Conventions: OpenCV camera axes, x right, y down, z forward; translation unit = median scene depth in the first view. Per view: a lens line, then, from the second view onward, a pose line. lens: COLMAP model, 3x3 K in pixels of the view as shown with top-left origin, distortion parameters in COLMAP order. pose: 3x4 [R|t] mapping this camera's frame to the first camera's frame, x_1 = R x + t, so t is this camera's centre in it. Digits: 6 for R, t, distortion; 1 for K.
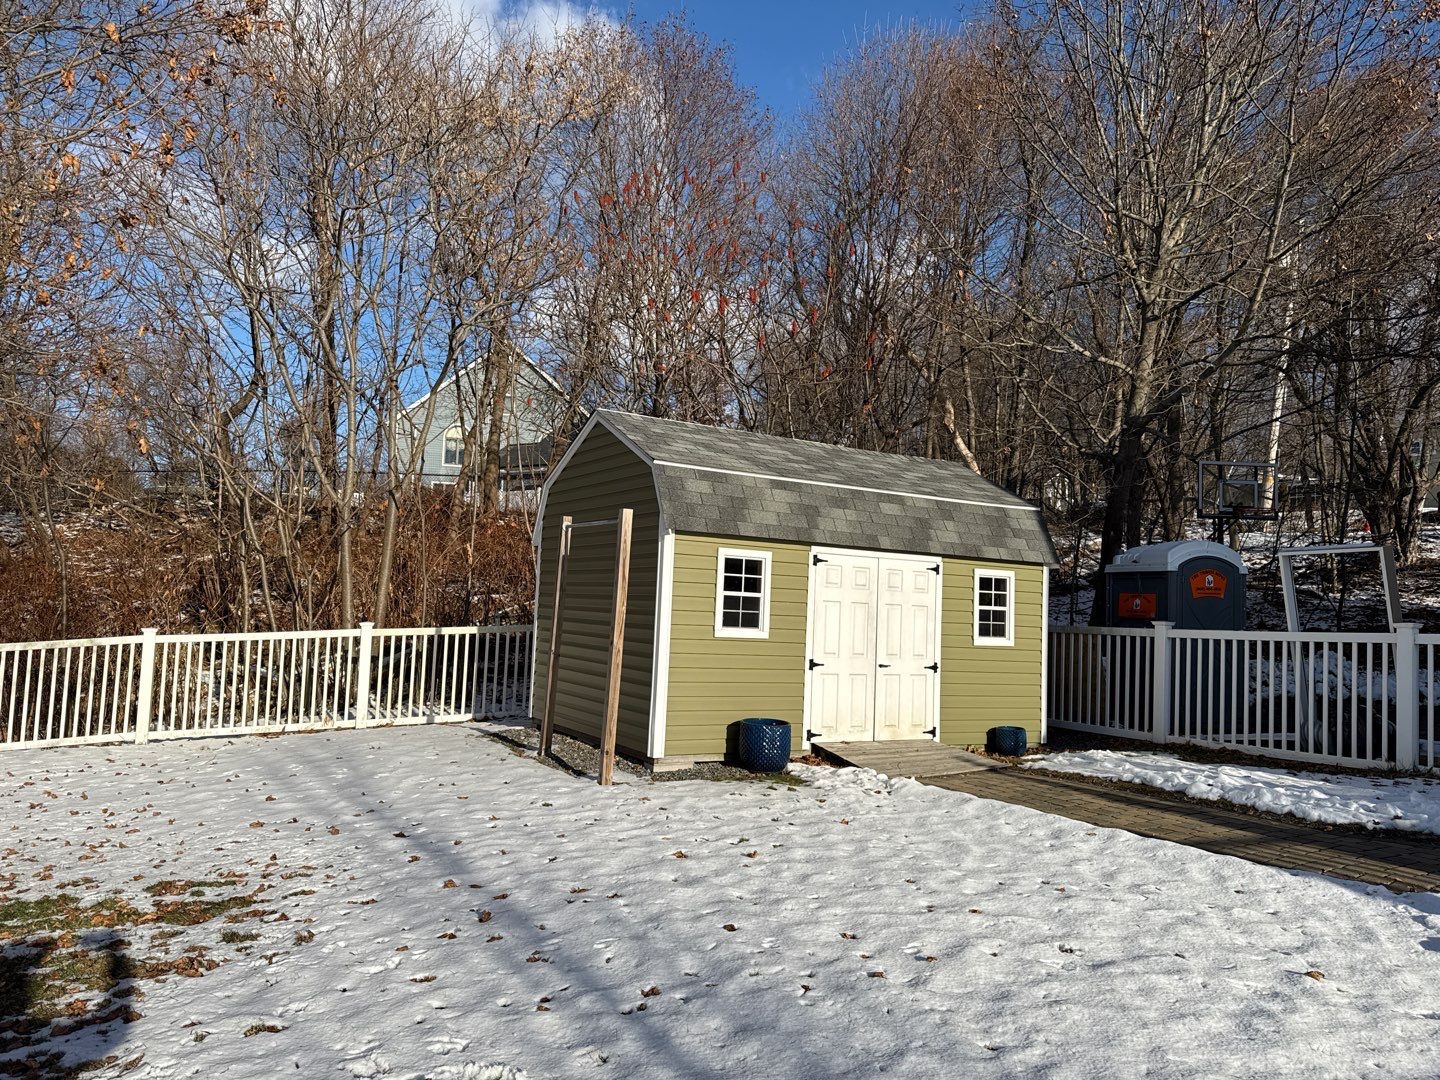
lens RADIAL K [[1020.4, 0, 720.0], [0, 1020.4, 540.0], [0, 0, 1]] dist [0.144157, -0.001420]
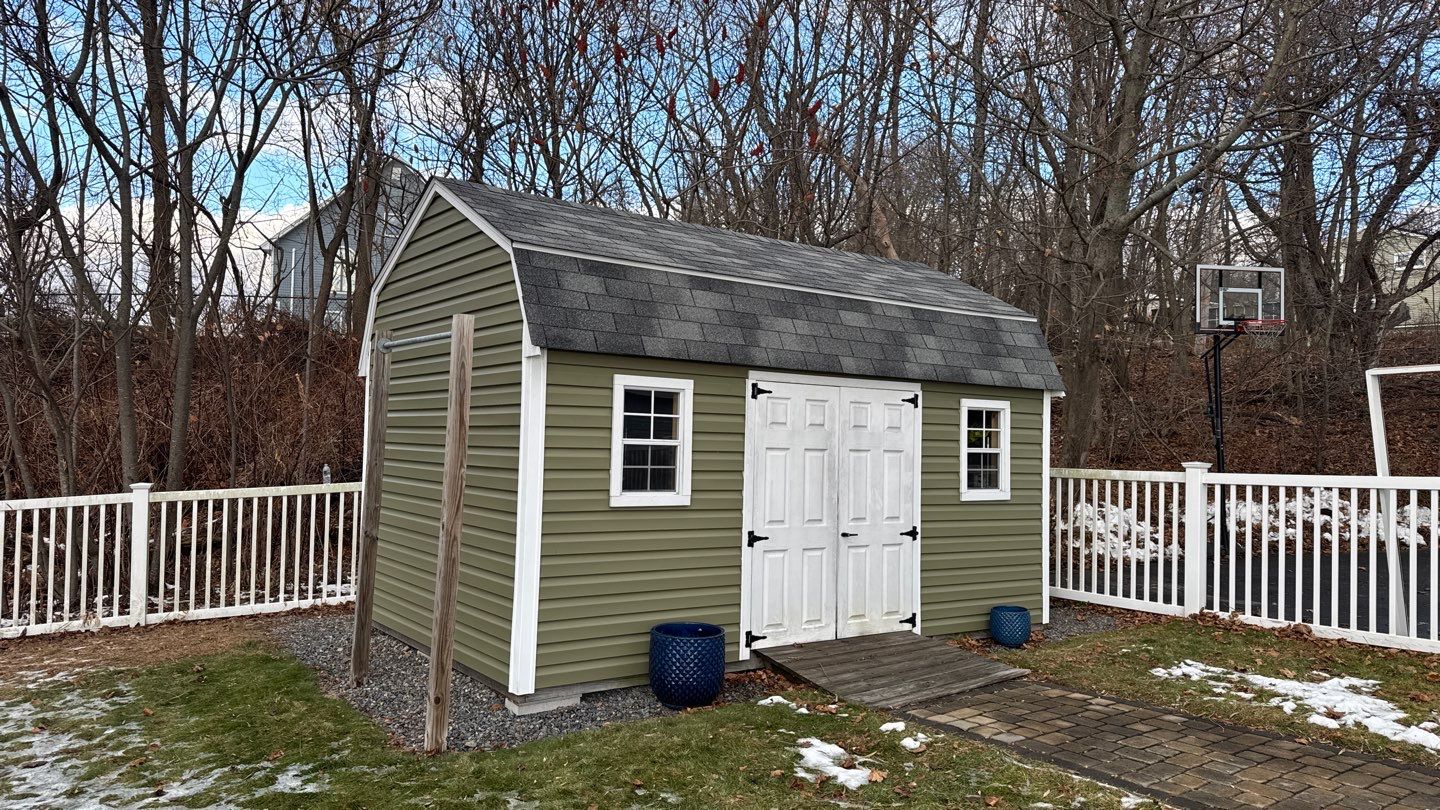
lens RADIAL K [[1015.8, 0, 720.0], [0, 1015.8, 405.0], [0, 0, 1]] dist [0.000128, 0.000497]
pose [[0.996584, -0.015248, 0.081169, 0.012326], [0.012610, 0.999379, 0.032917, 0.006128], [-0.081621, -0.031781, 0.996157, 0.299123]]
